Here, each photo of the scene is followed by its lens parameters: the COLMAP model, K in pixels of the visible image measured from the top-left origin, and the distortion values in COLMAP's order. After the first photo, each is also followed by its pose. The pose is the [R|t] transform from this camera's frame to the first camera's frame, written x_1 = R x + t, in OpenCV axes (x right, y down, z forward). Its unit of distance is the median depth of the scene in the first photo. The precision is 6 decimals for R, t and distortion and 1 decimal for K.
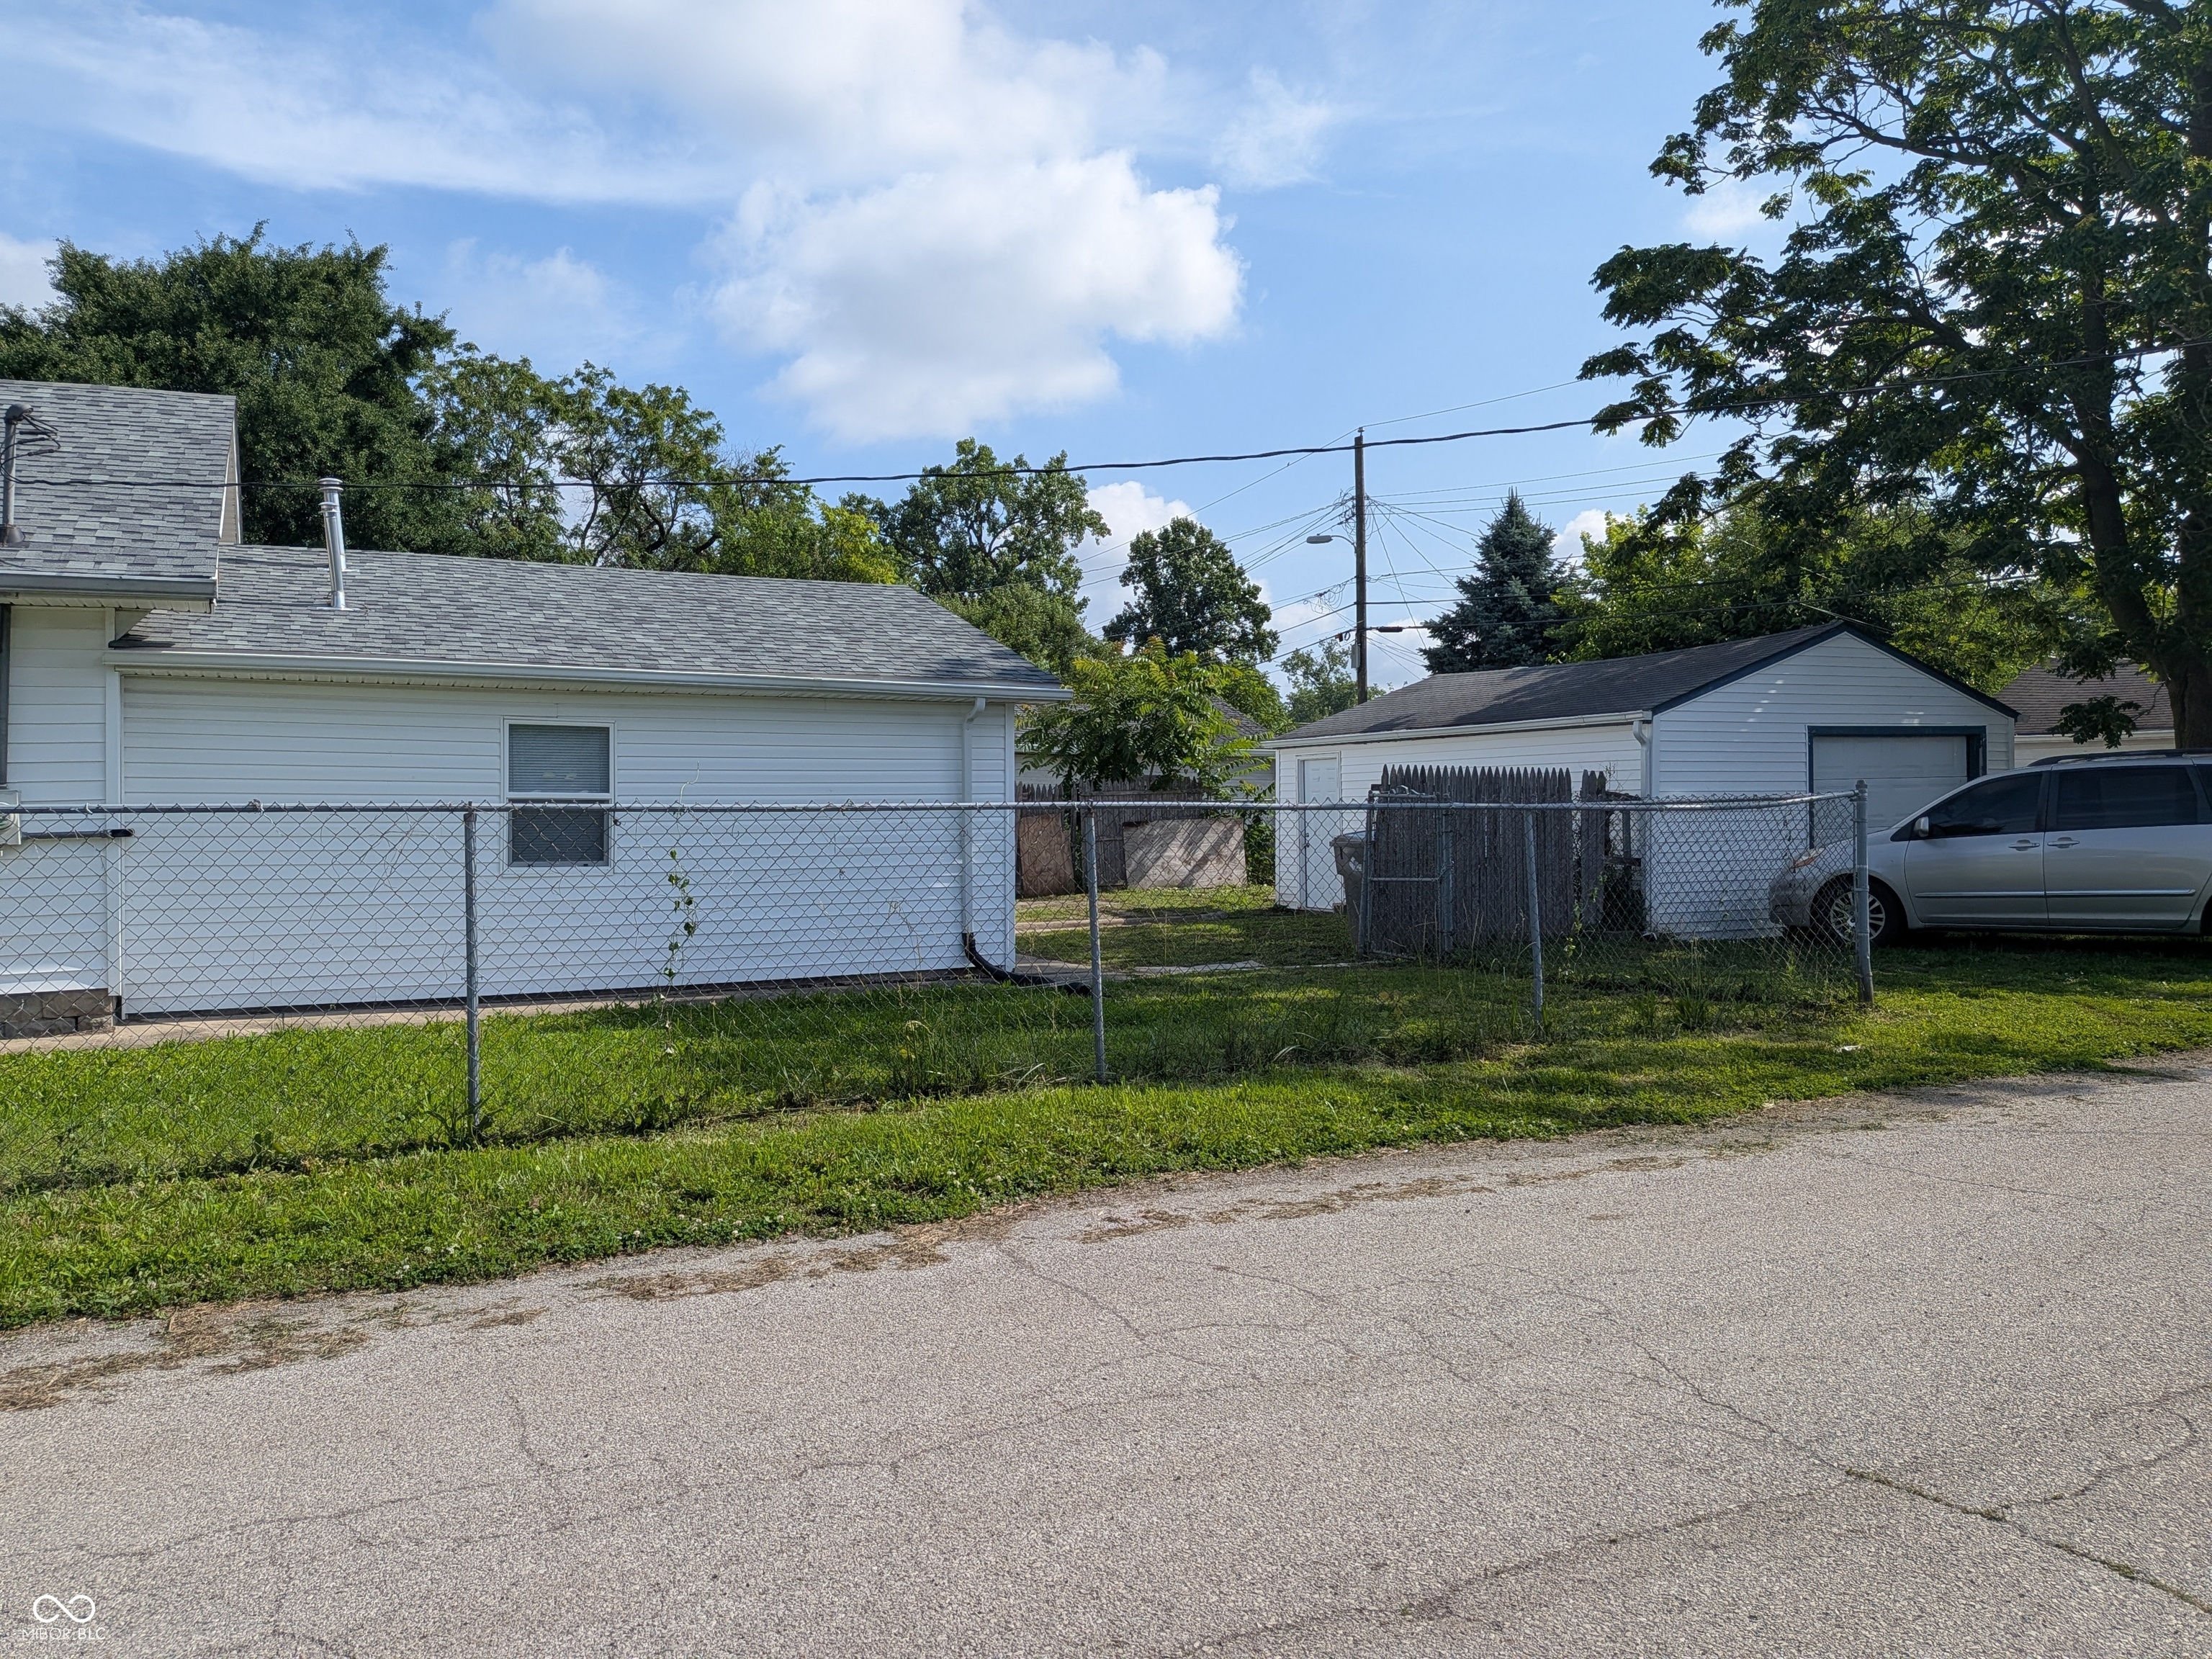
lens RADIAL K [[1673.8, 0, 1058.5], [0, 1673.8, 826.0], [0, 0, 1]] dist [-0.001619, 0.000522]
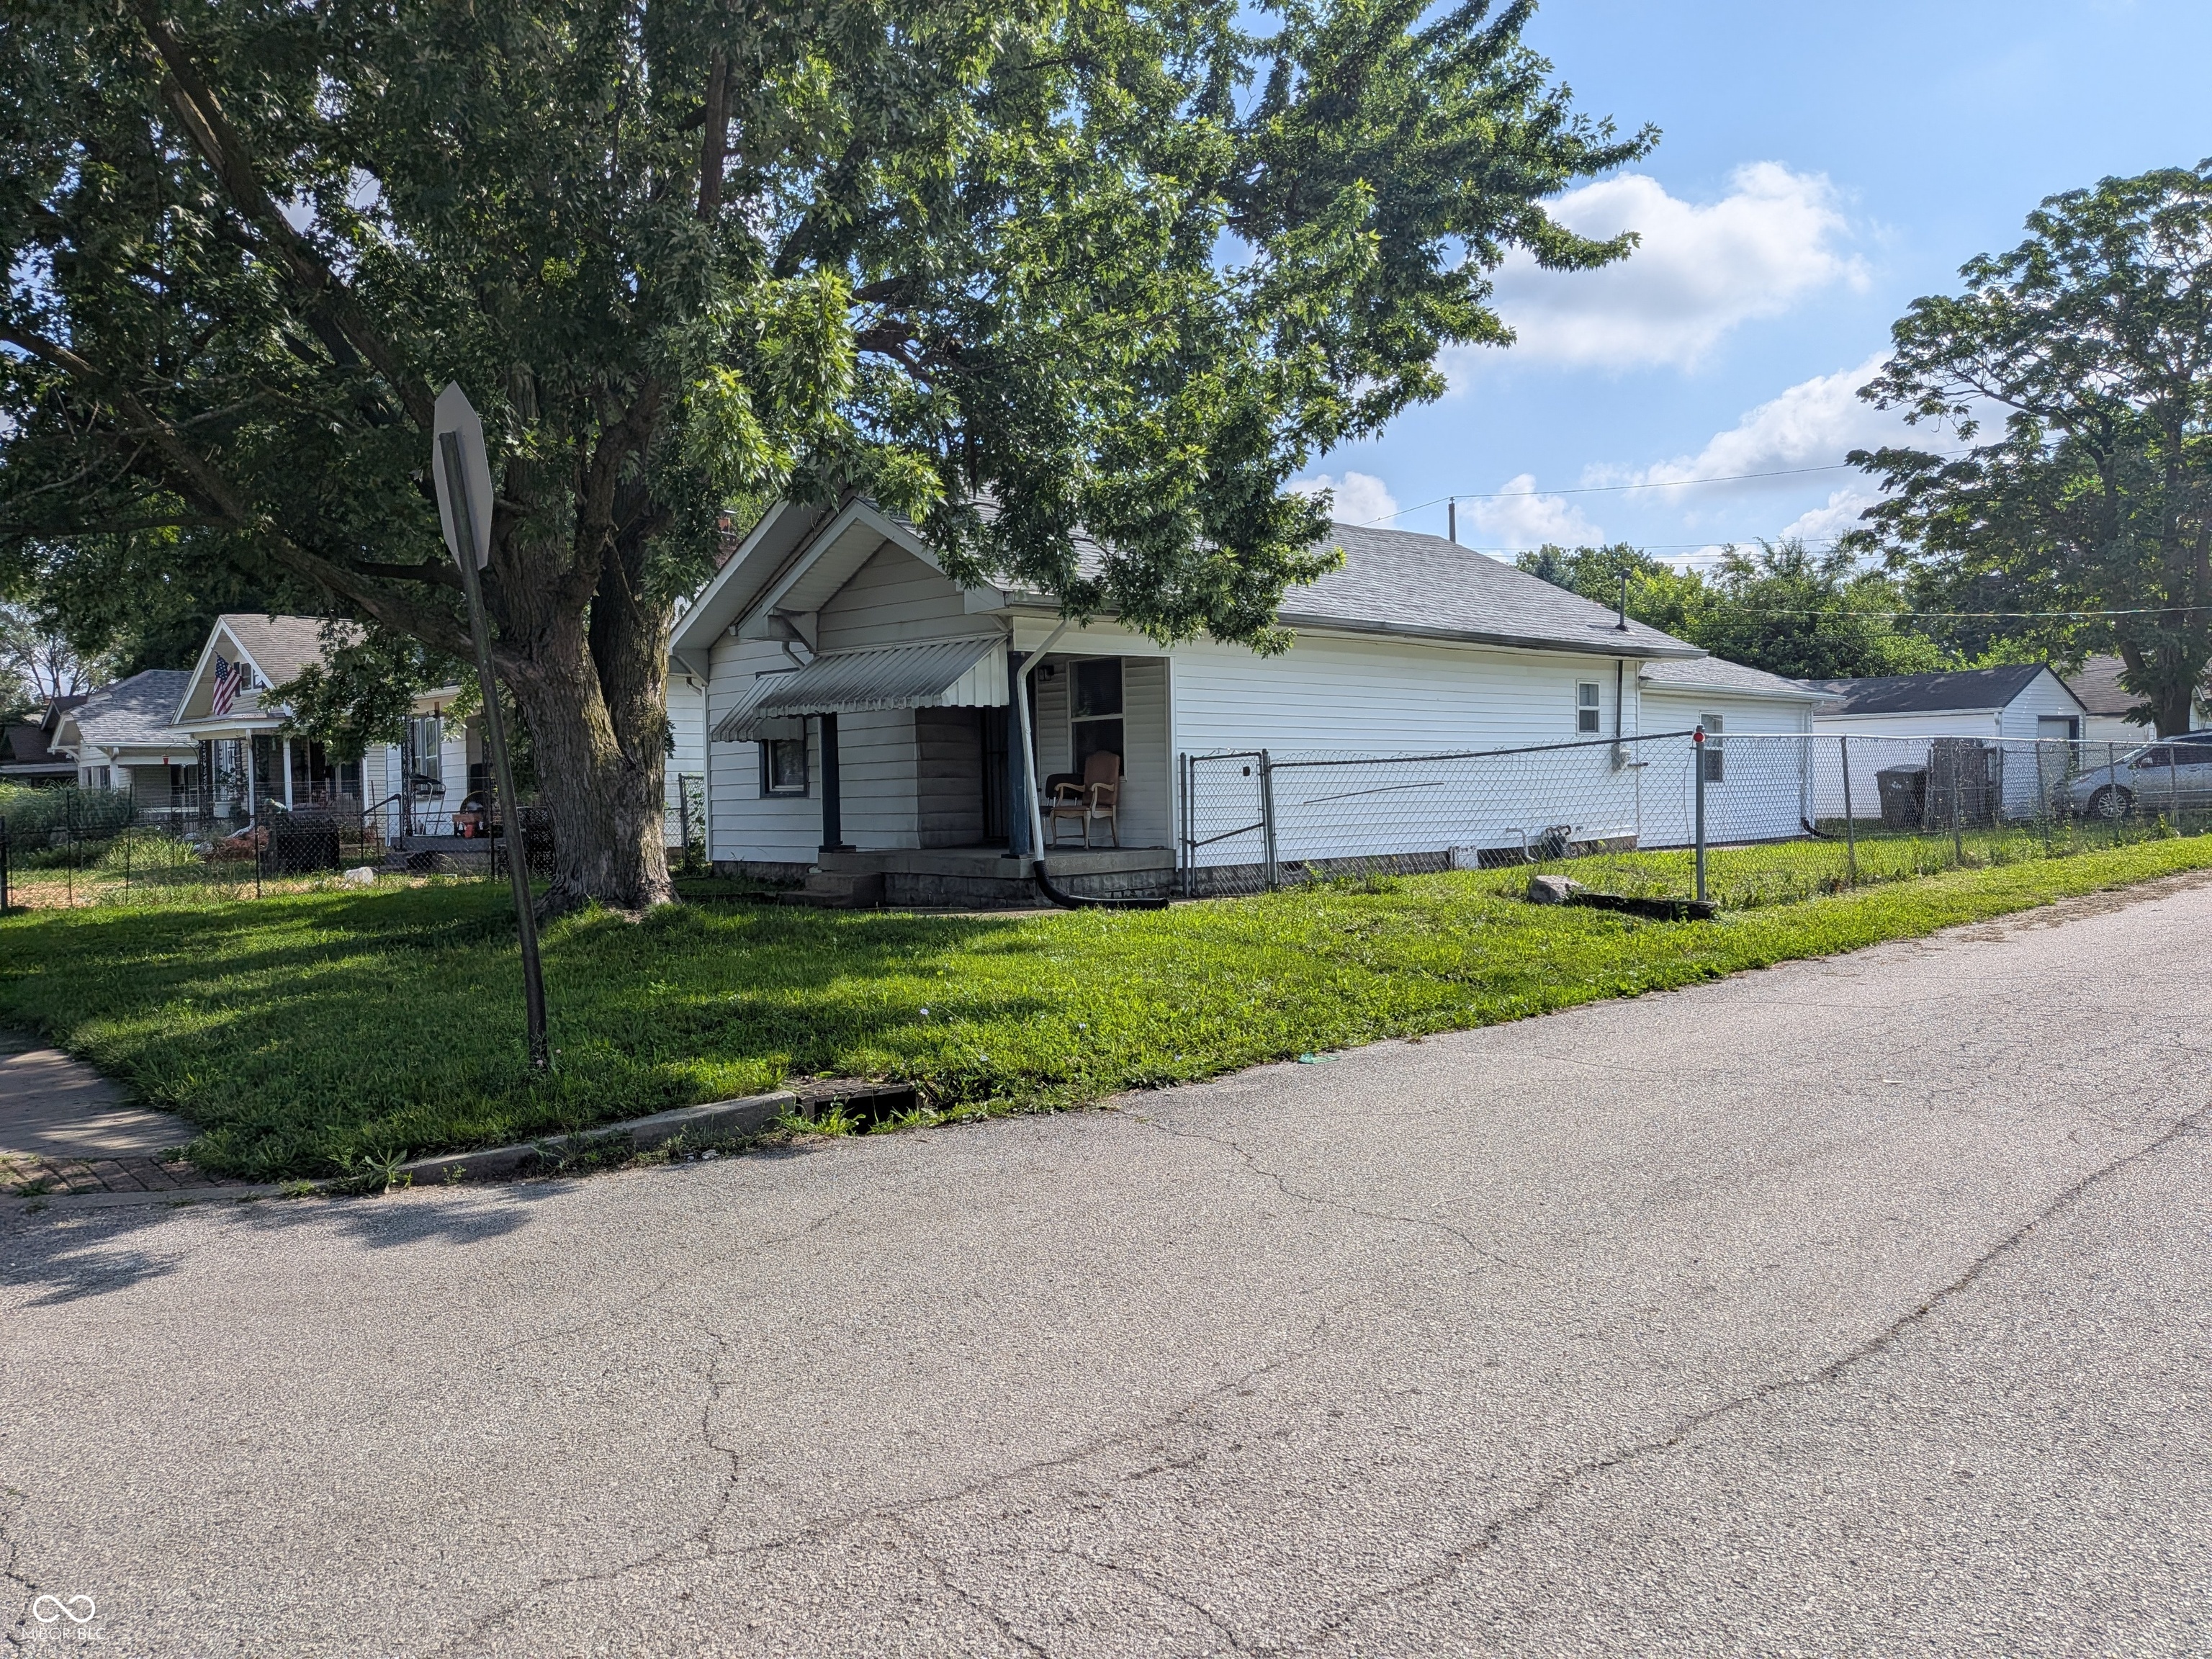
lens RADIAL K [[1673.8, 0, 1058.5], [0, 1673.8, 826.0], [0, 0, 1]] dist [-0.001619, 0.000522]
pose [[0.959805, -0.020487, 0.279919, -1.403472], [0.019231, 0.999789, 0.007231, 0.040545], [-0.280008, -0.001557, 0.959996, -0.660824]]
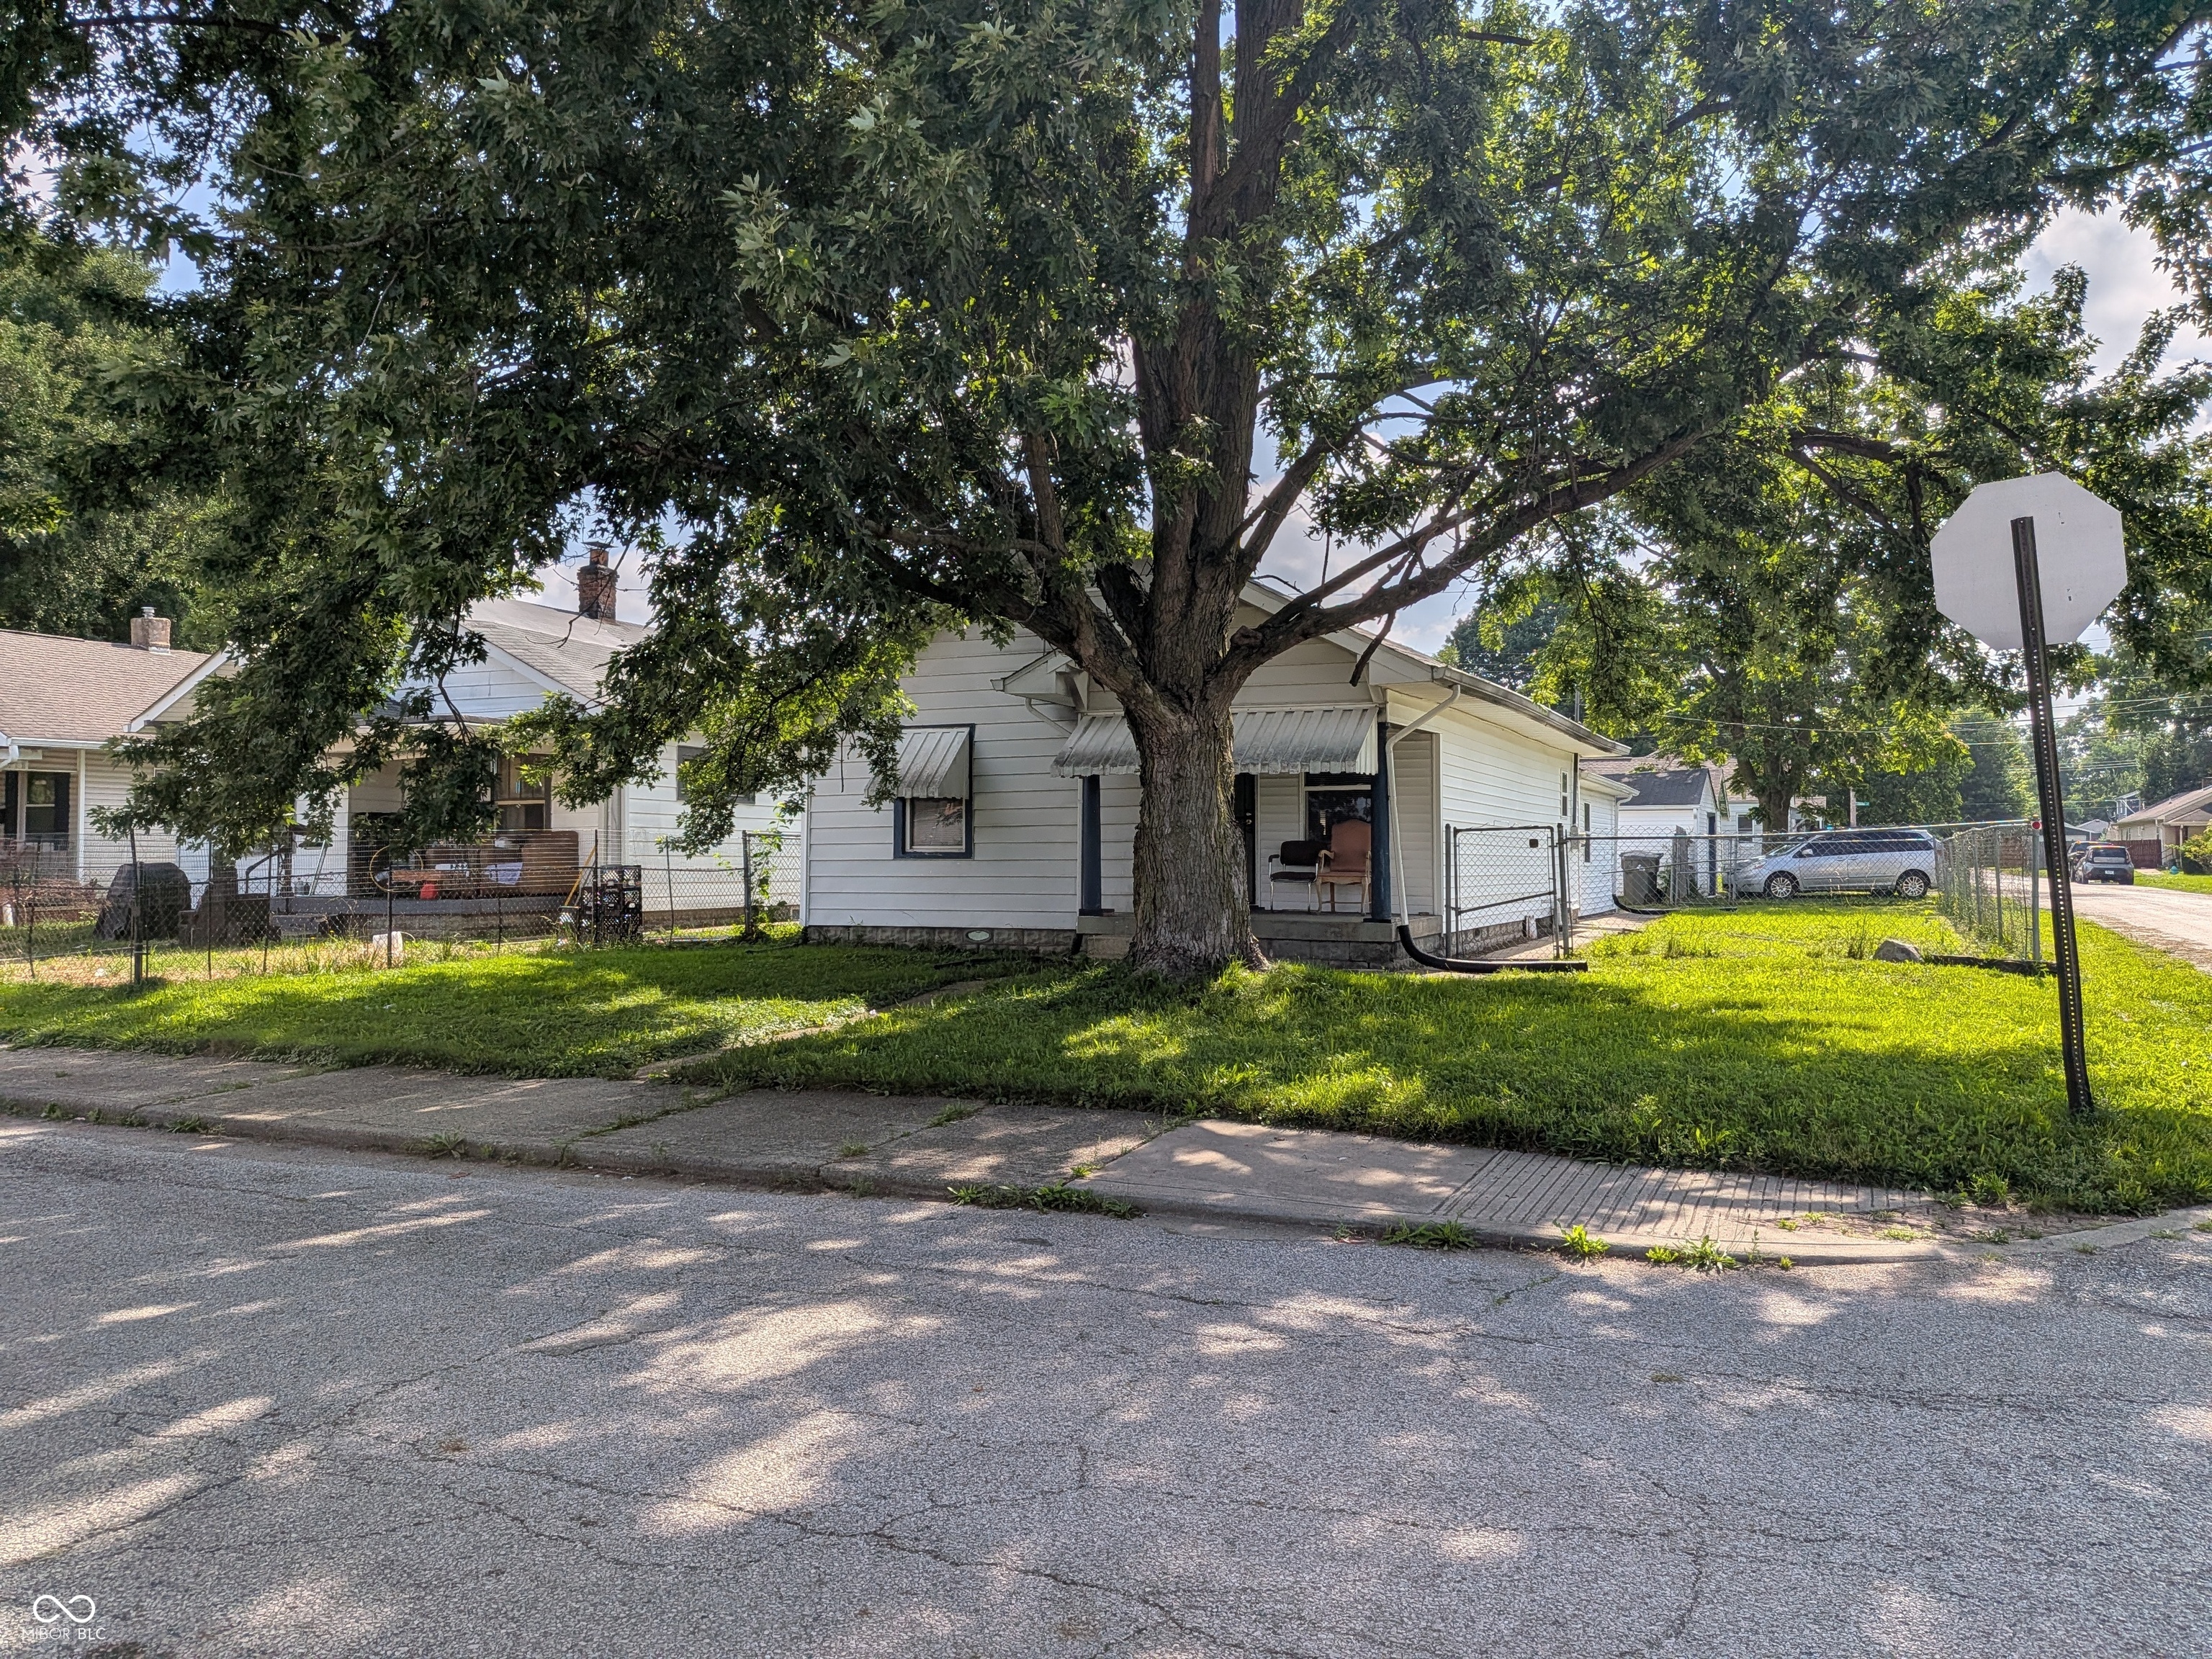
lens RADIAL K [[1673.8, 0, 1058.5], [0, 1673.8, 826.0], [0, 0, 1]] dist [-0.001619, 0.000522]
pose [[0.806146, 0.016307, 0.591491, -1.924845], [0.003302, 0.999481, -0.032055, 0.039560], [-0.591707, 0.027794, 0.805674, -0.402723]]
